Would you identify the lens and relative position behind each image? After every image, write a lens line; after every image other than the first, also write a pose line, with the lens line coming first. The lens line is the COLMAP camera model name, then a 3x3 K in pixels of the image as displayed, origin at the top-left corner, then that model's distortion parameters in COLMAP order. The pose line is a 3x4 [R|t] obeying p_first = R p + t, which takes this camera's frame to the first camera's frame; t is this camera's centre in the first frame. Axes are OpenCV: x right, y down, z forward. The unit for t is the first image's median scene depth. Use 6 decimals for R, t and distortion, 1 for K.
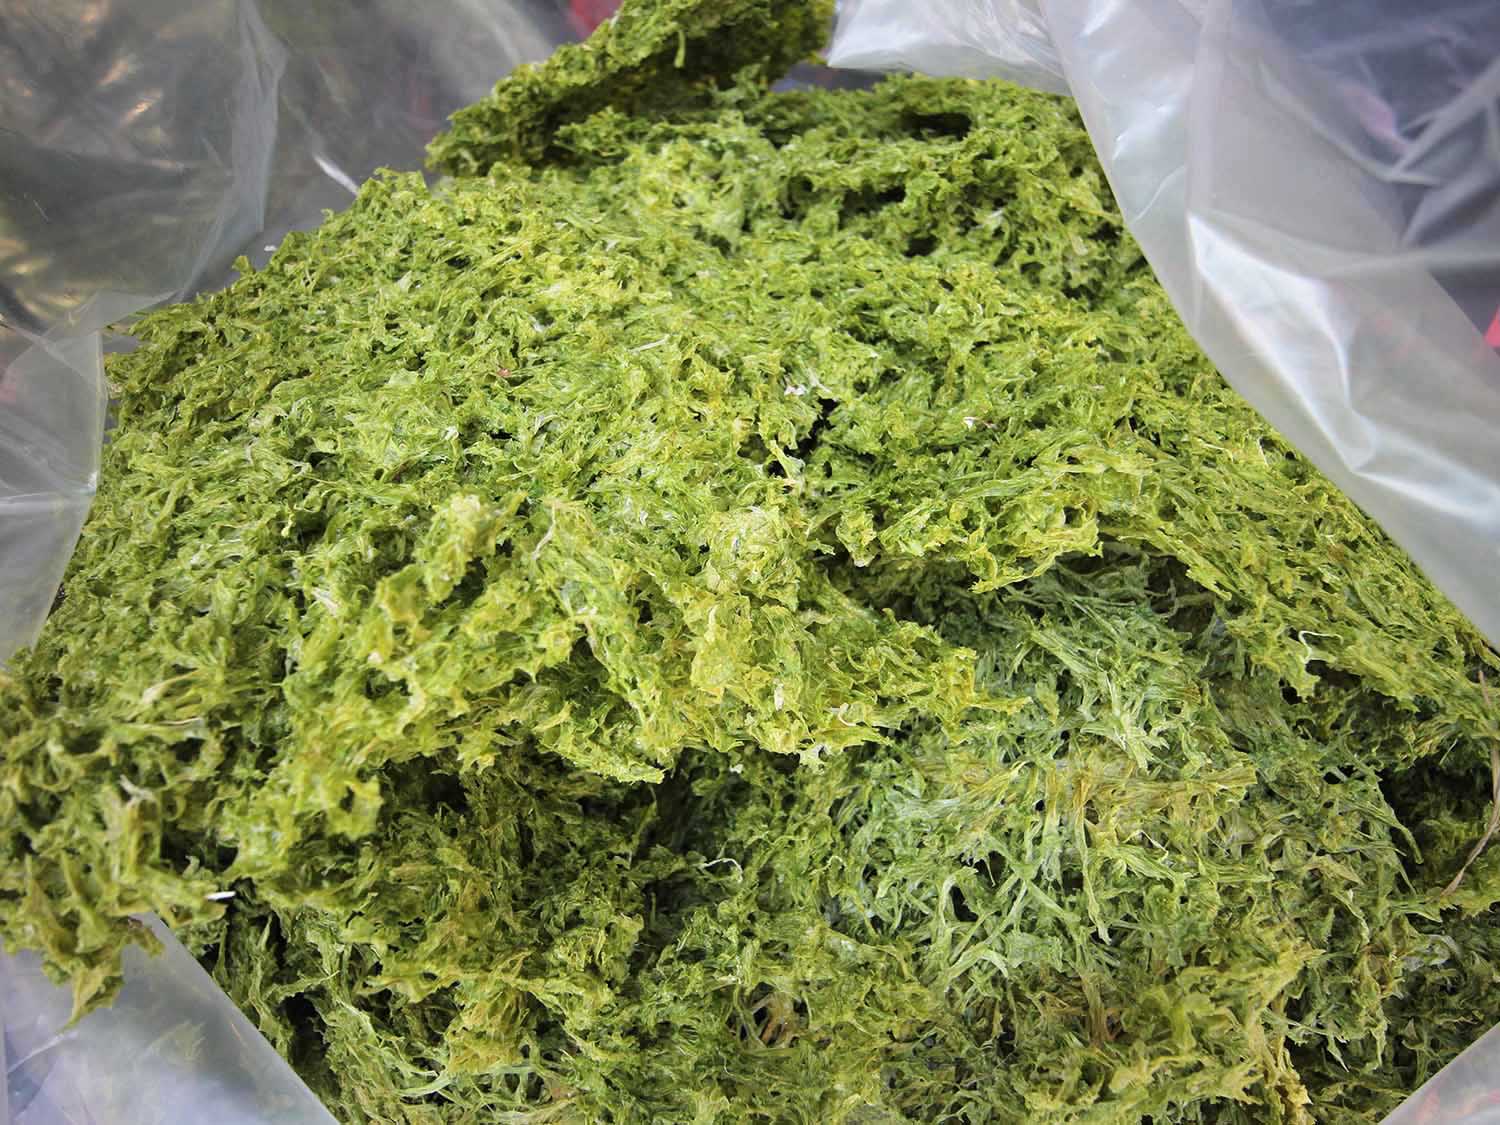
lens RADIAL K [[848.6, 0, 754.7], [0, 848.6, 560.7], [0, 0, 1]] dist [-0.056201, 0.013919]
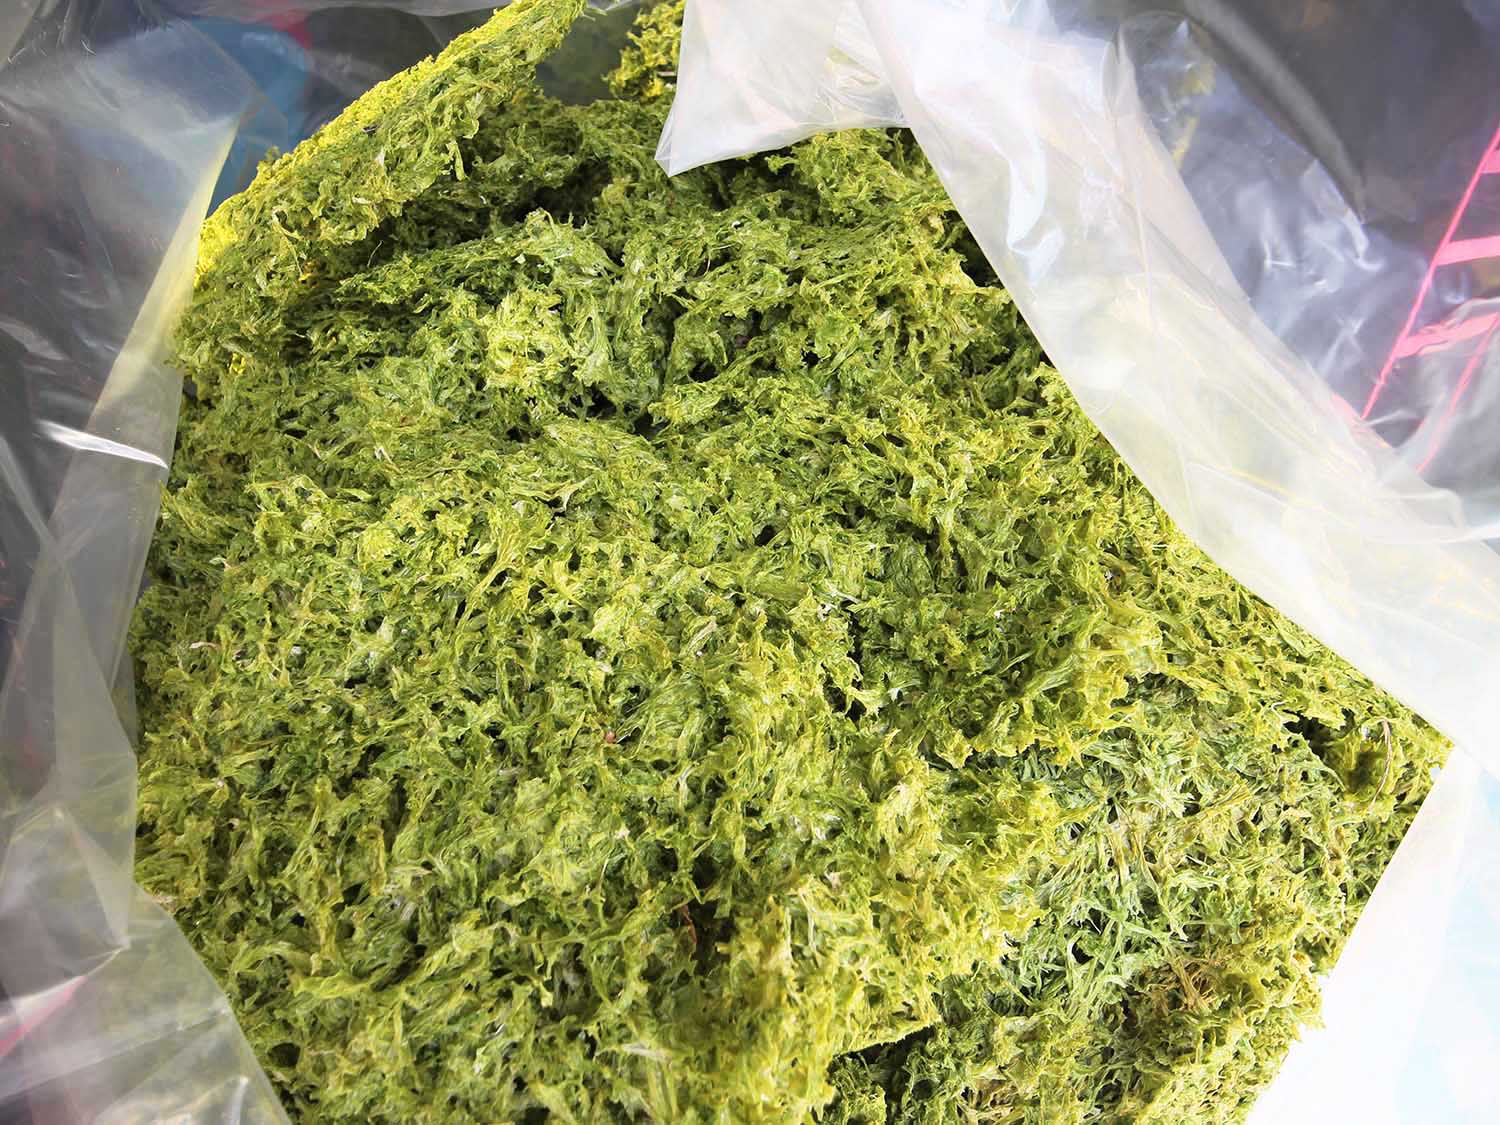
lens RADIAL K [[993.4, 0, 744.8], [0, 993.4, 566.6], [0, 0, 1]] dist [-0.044564, 0.006922]
pose [[0.892754, -0.362546, 0.267492, -0.416315], [0.289801, 0.916669, 0.275198, -0.725184], [-0.344973, -0.168165, 0.923425, -0.140543]]
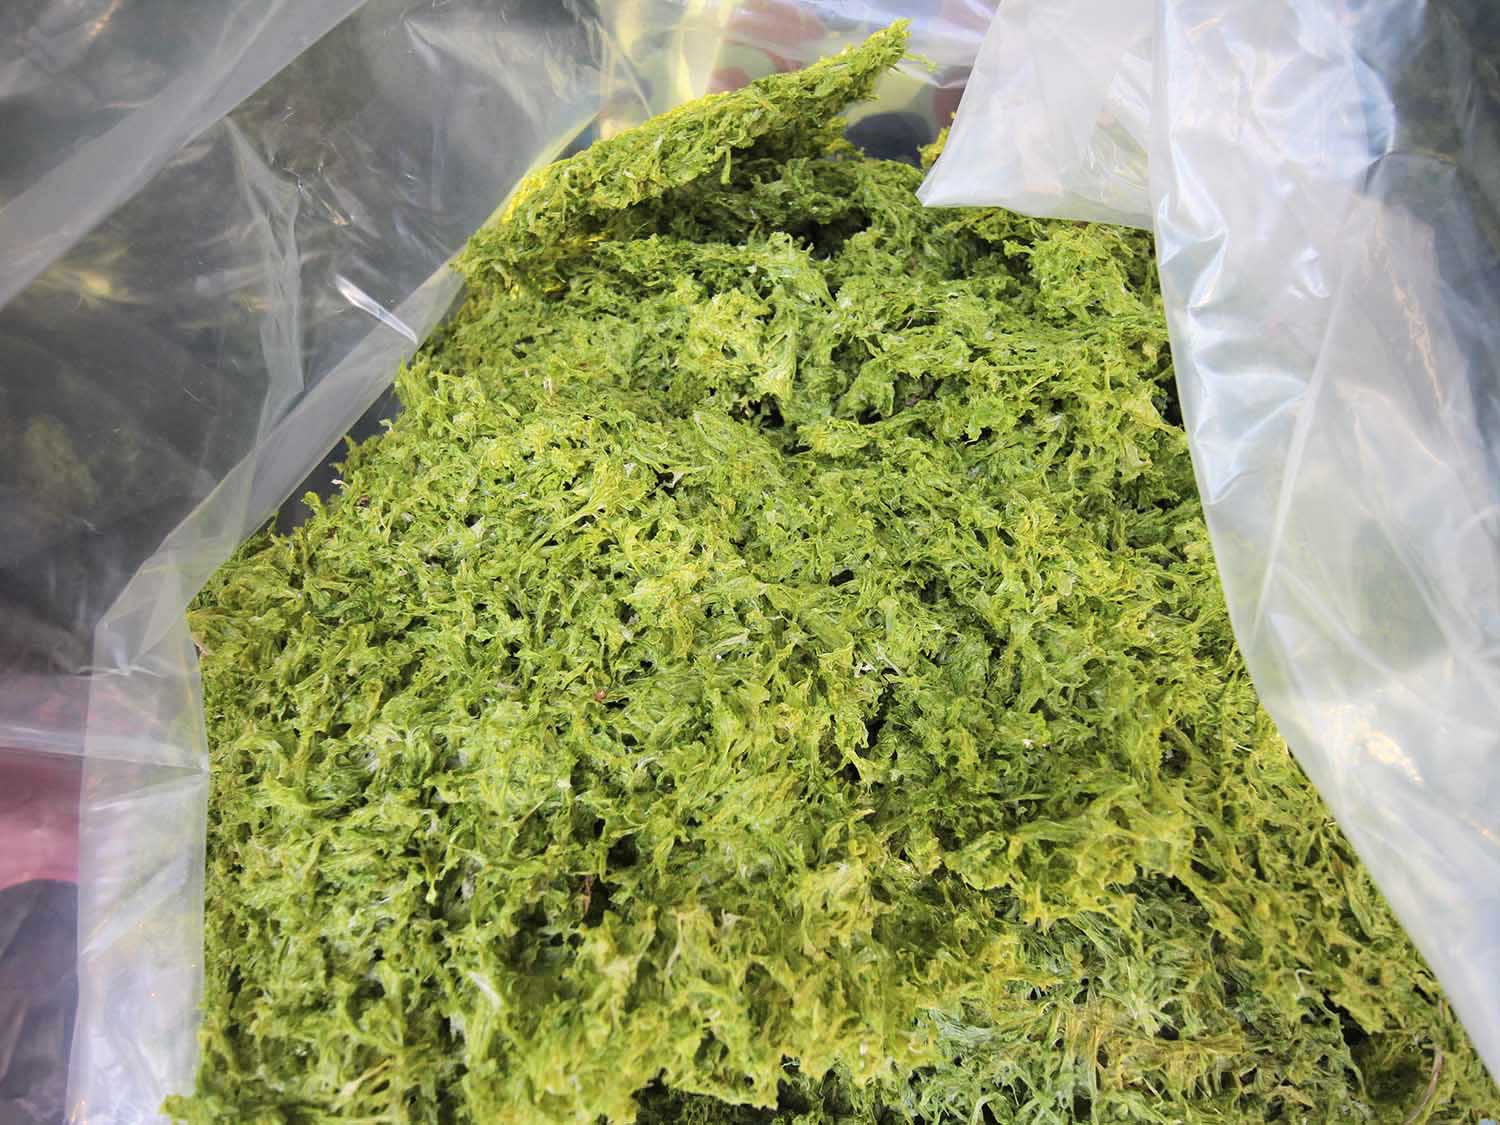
lens RADIAL K [[848.6, 0, 746.7], [0, 848.6, 557.8], [0, 0, 1]] dist [-0.056201, 0.013919]
pose [[0.999885, 0.005675, 0.014074, -0.133356], [-0.008404, 0.979310, 0.202192, -0.637835], [-0.012635, -0.202287, 0.979245, -0.021477]]
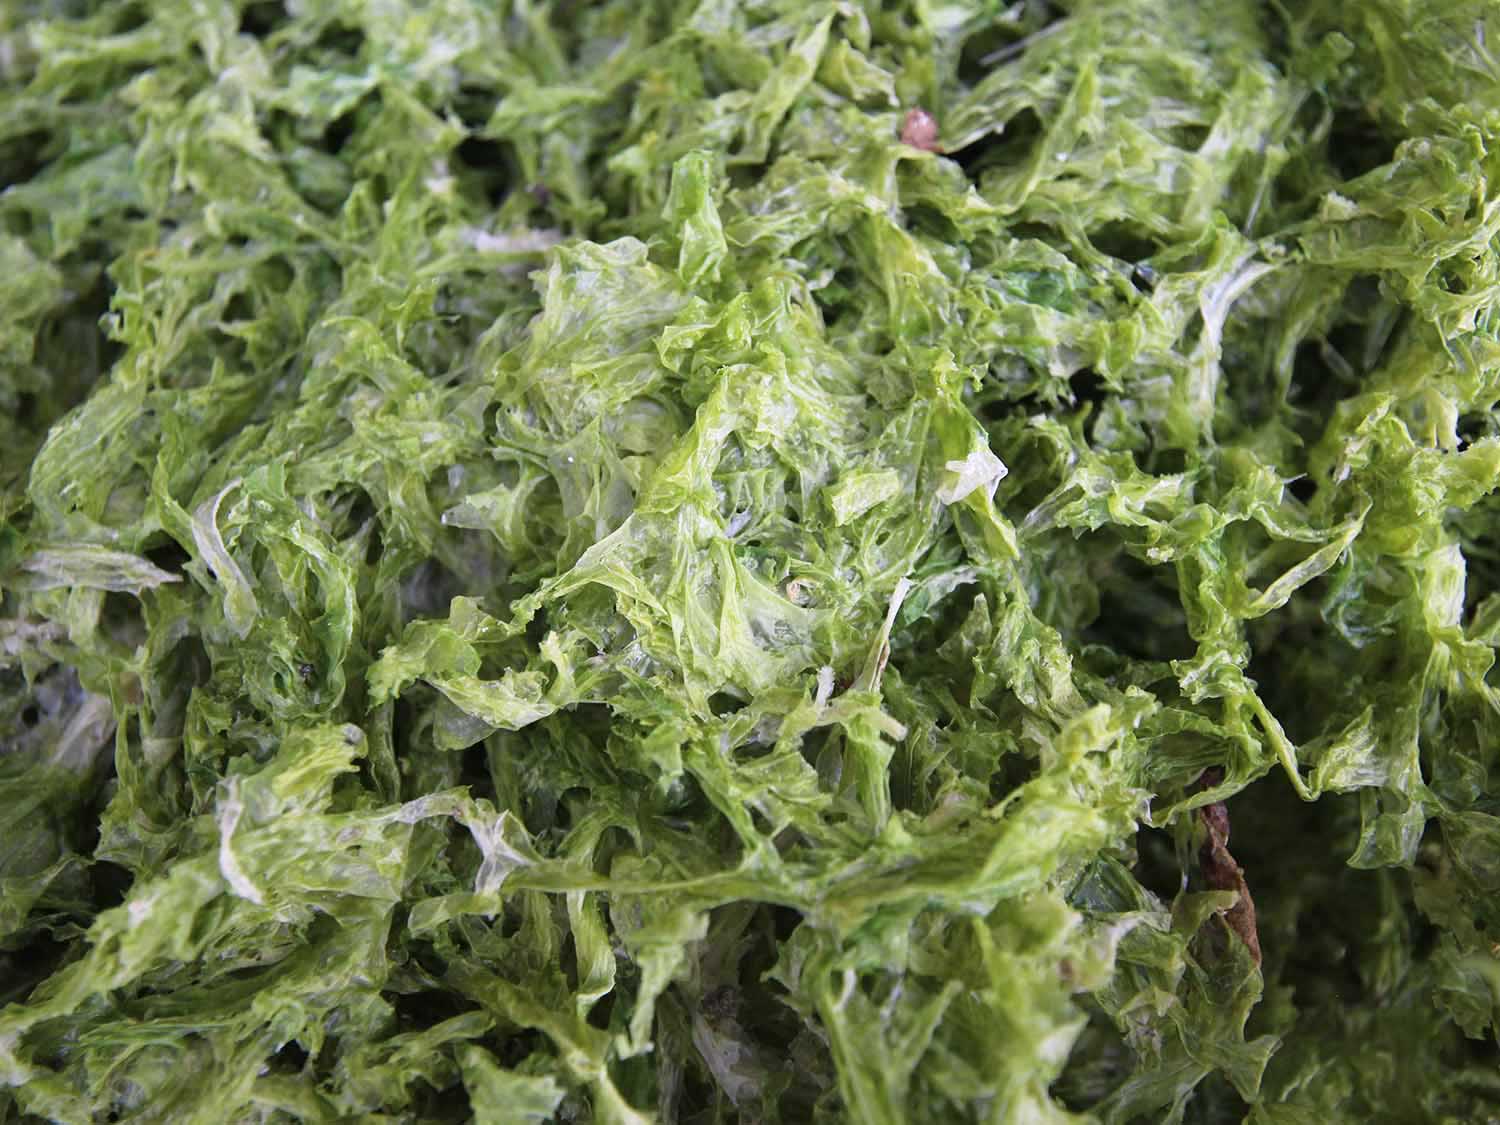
lens RADIAL K [[1612.0, 0, 746.3], [0, 1612.0, 563.2], [0, 0, 1]] dist [0.010520, 0.000000]
pose [[0.936462, -0.319989, 0.143683, -0.479700], [0.261486, 0.909879, 0.322095, -0.286849], [-0.233801, -0.264058, 0.935740, 0.538468]]
